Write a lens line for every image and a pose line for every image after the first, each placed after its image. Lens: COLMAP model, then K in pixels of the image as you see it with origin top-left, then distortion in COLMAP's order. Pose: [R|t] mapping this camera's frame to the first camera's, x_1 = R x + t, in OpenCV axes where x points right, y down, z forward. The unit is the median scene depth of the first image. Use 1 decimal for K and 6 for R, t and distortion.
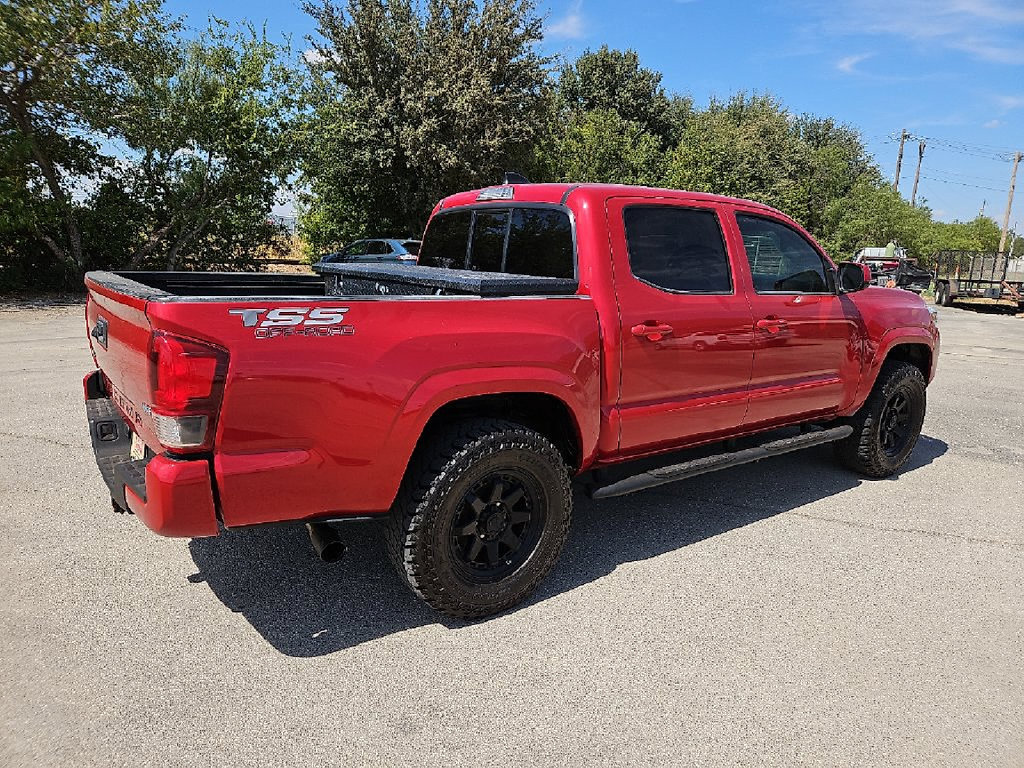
lens RADIAL K [[700.7, 0, 512.0], [0, 700.7, 384.0], [0, 0, 1]] dist [0.063308, -0.060782]
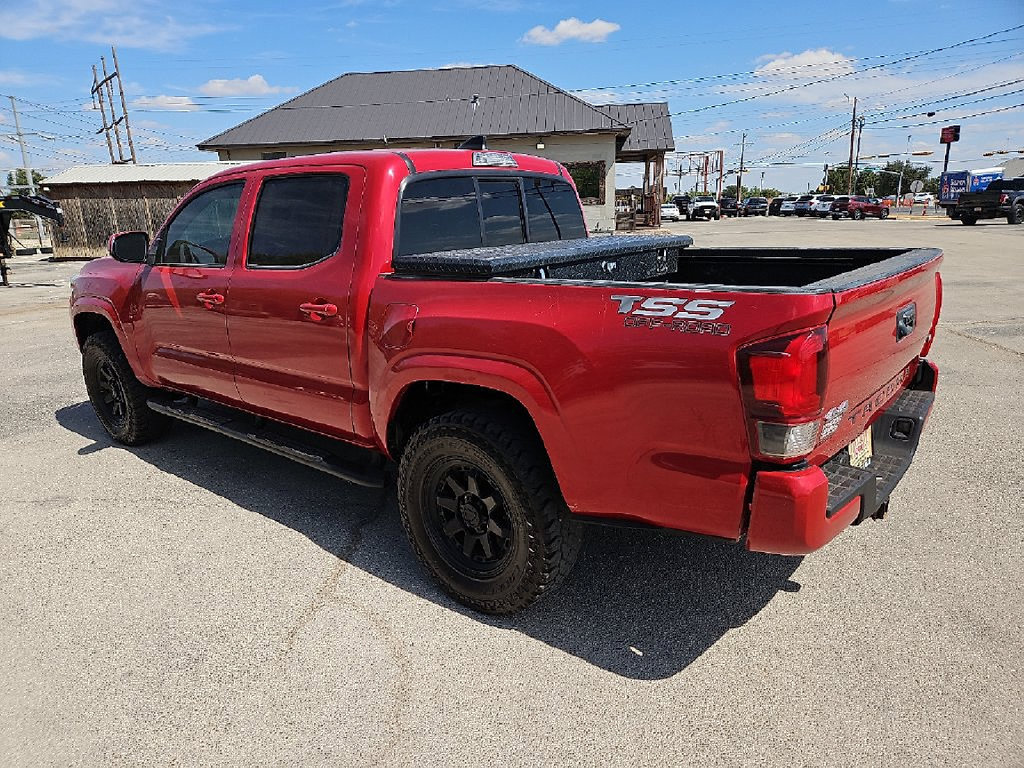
lens RADIAL K [[695.9, 0, 500.4], [0, 695.9, 403.2], [0, 0, 1]] dist [0.068176, -0.059024]
pose [[-0.246927, -0.285270, 0.926093, -0.185255], [0.209358, 0.917411, 0.338417, -0.054834], [-0.946148, 0.277449, -0.166810, 0.235983]]
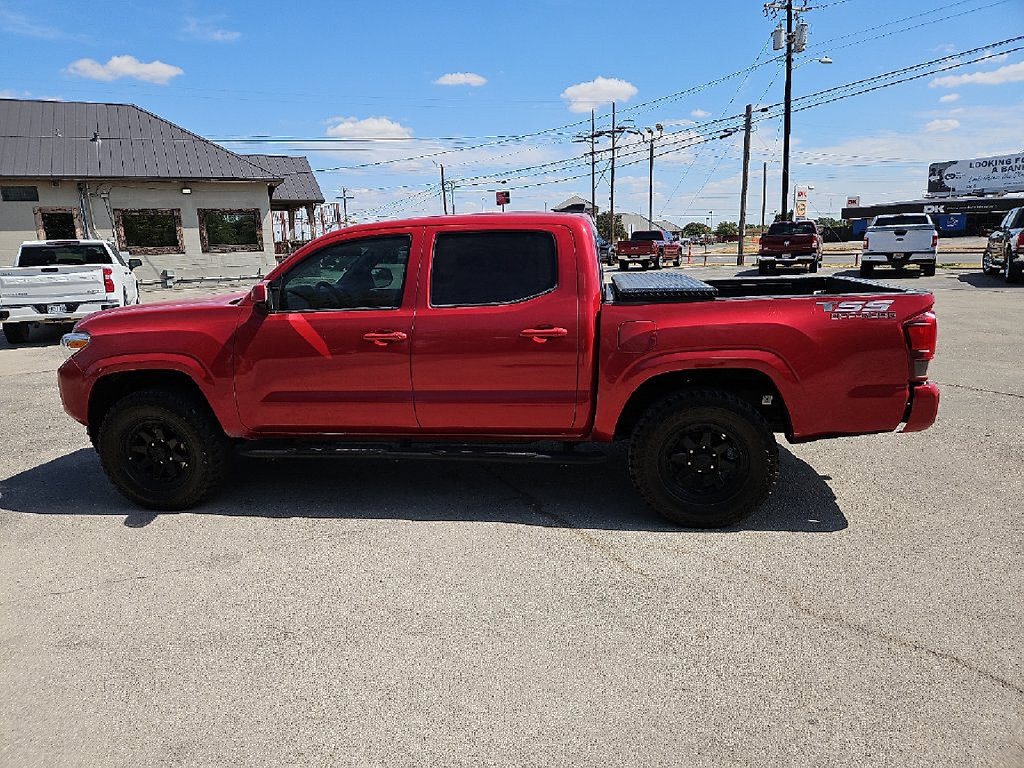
lens RADIAL K [[700.7, 0, 512.0], [0, 700.7, 384.0], [0, 0, 1]] dist [0.063308, -0.060782]
pose [[-0.739505, -0.144613, 0.657433, -0.150810], [0.135438, 0.924715, 0.355751, -0.090181], [-0.659385, 0.352121, -0.664246, 0.392405]]
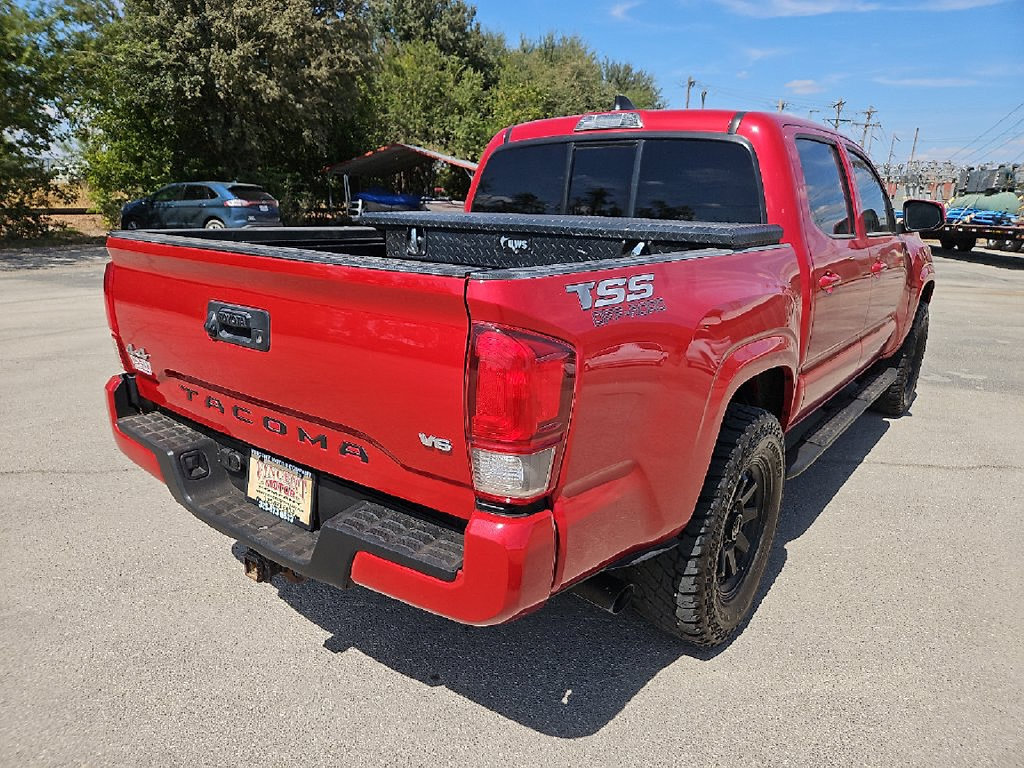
lens RADIAL K [[702.8, 0, 497.6], [0, 702.8, 383.9], [0, 0, 1]] dist [0.053336, -0.055624]
pose [[0.962860, -0.080262, 0.257797, -0.073621], [0.060702, 0.994702, 0.082969, -0.008241], [-0.263090, -0.064239, 0.962630, 0.041873]]
